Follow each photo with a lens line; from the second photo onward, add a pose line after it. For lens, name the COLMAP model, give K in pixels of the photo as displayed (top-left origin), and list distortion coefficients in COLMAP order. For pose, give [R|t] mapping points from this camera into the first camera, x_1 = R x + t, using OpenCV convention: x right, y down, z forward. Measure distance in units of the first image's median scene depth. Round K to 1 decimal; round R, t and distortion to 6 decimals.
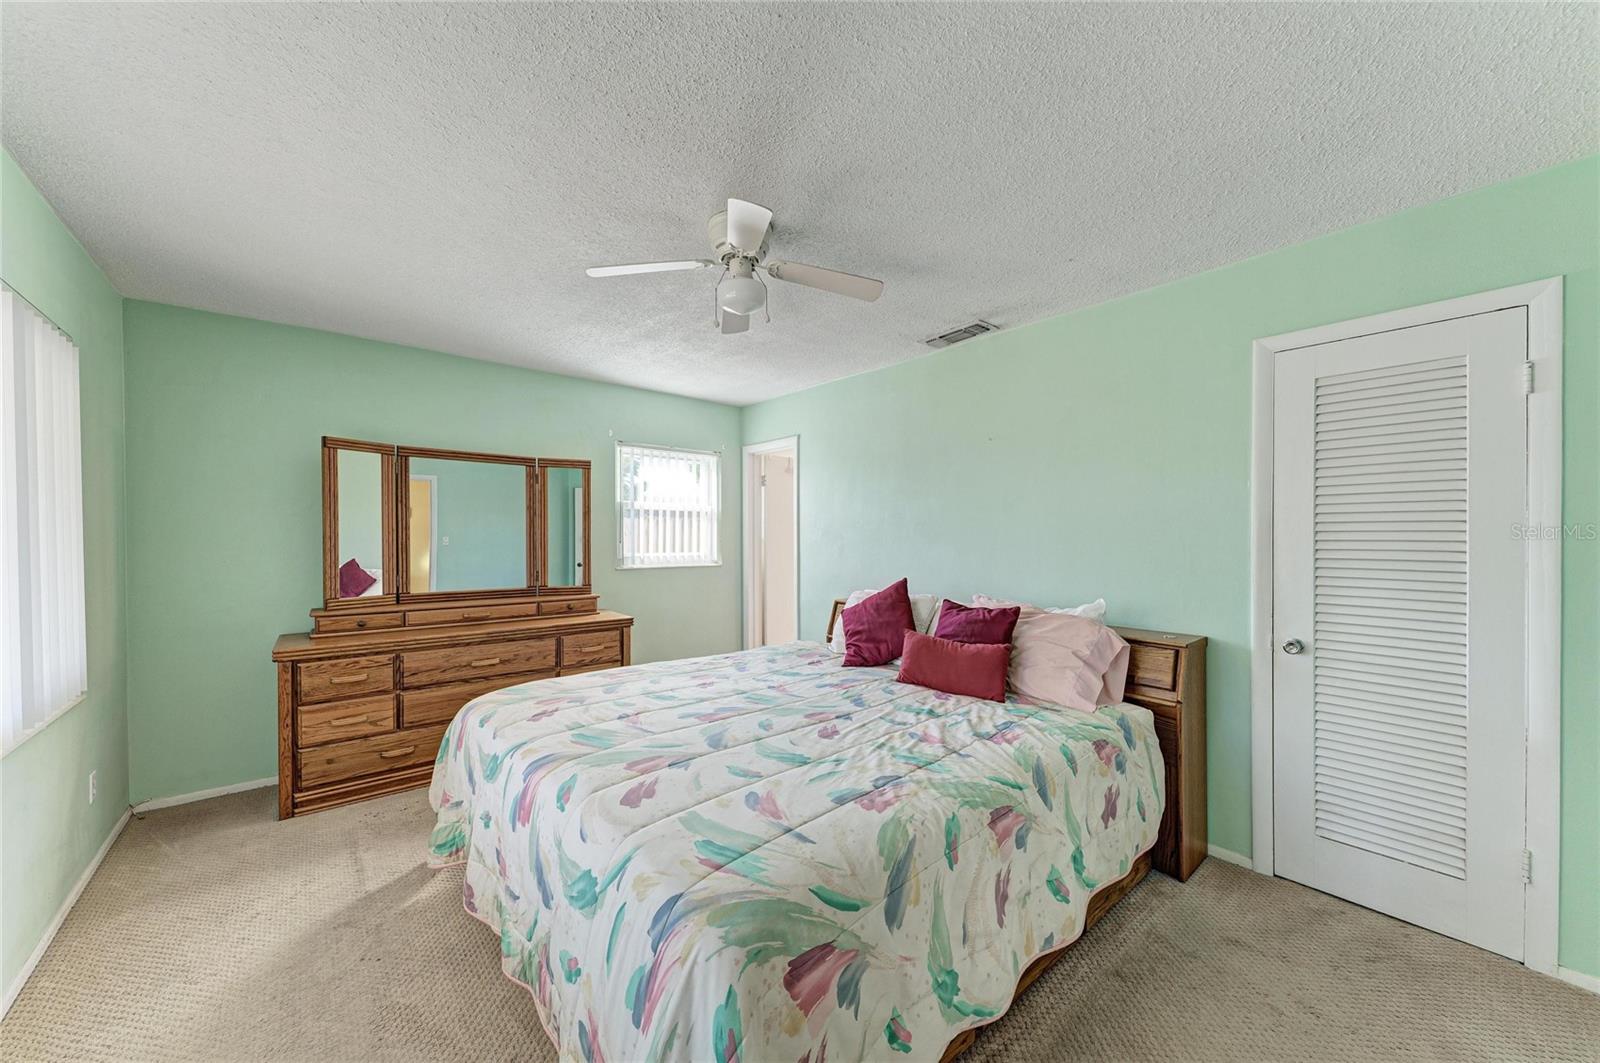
lens RADIAL K [[565.9, 0, 803.3], [0, 565.9, 543.6], [0, 0, 1]] dist [0.001816, -0.000186]
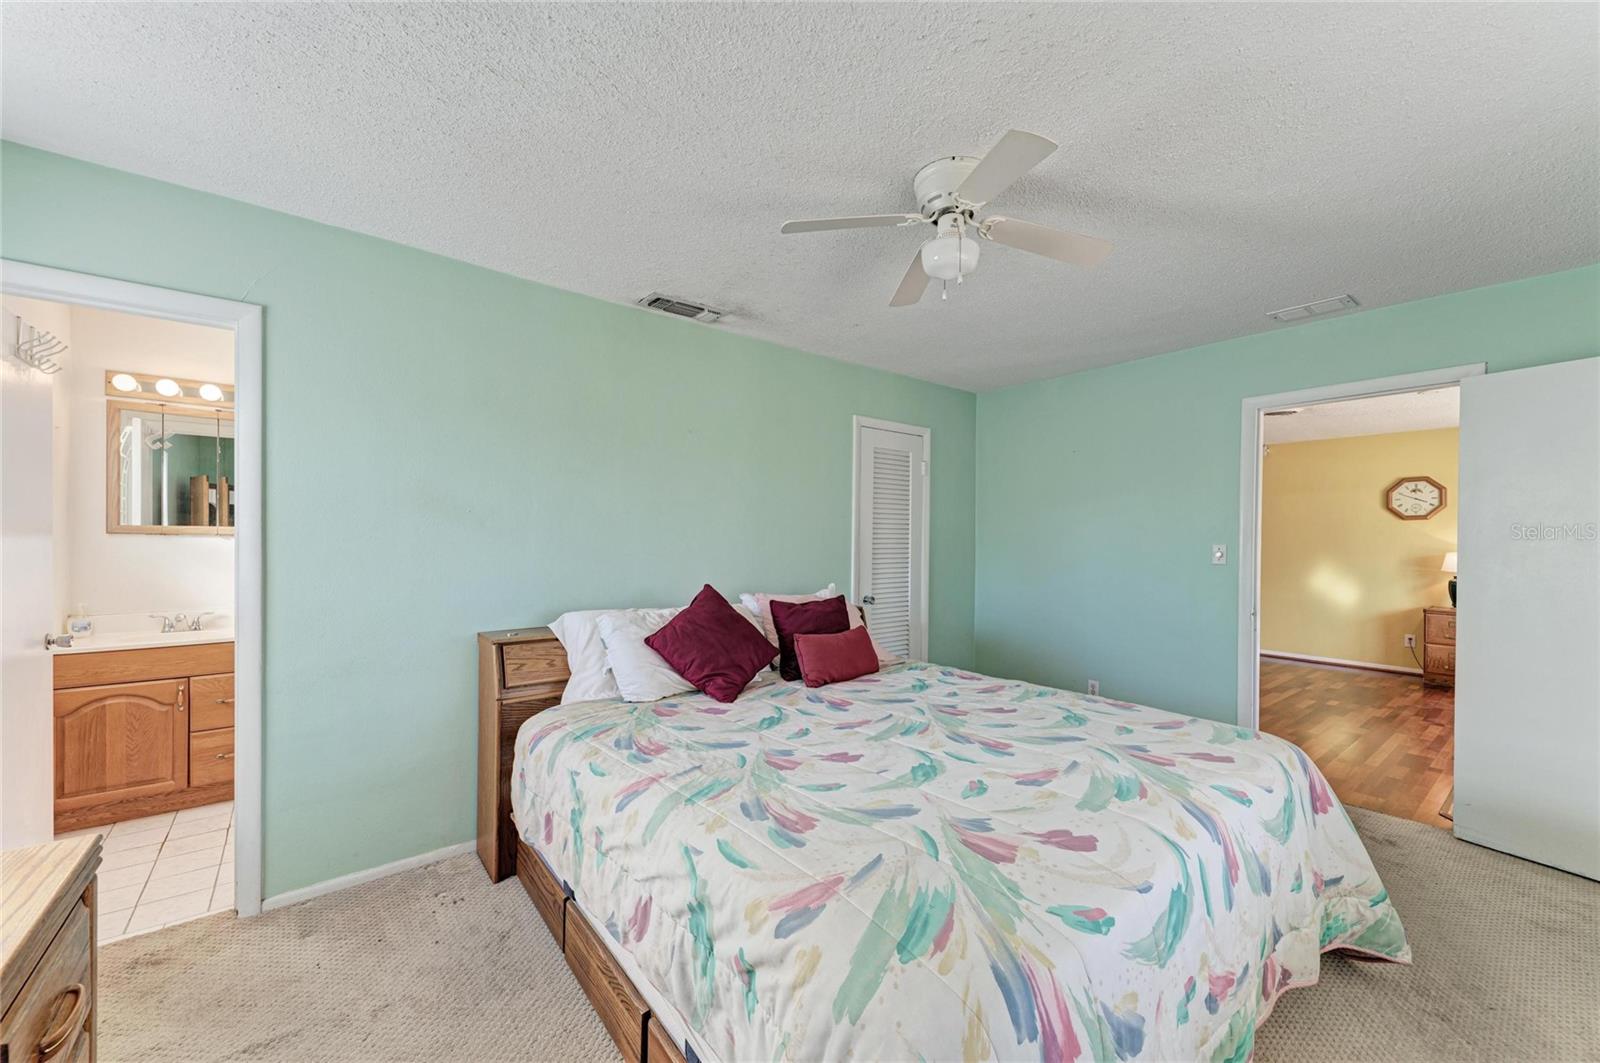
lens RADIAL K [[624.2, 0, 788.1], [0, 624.2, 542.8], [0, 0, 1]] dist [0.016844, -0.000136]
pose [[0.026574, -0.016543, 0.999510, -0.979157], [0.002268, 0.999861, 0.016489, -0.022046], [-0.999644, 0.001829, 0.026608, 1.109880]]
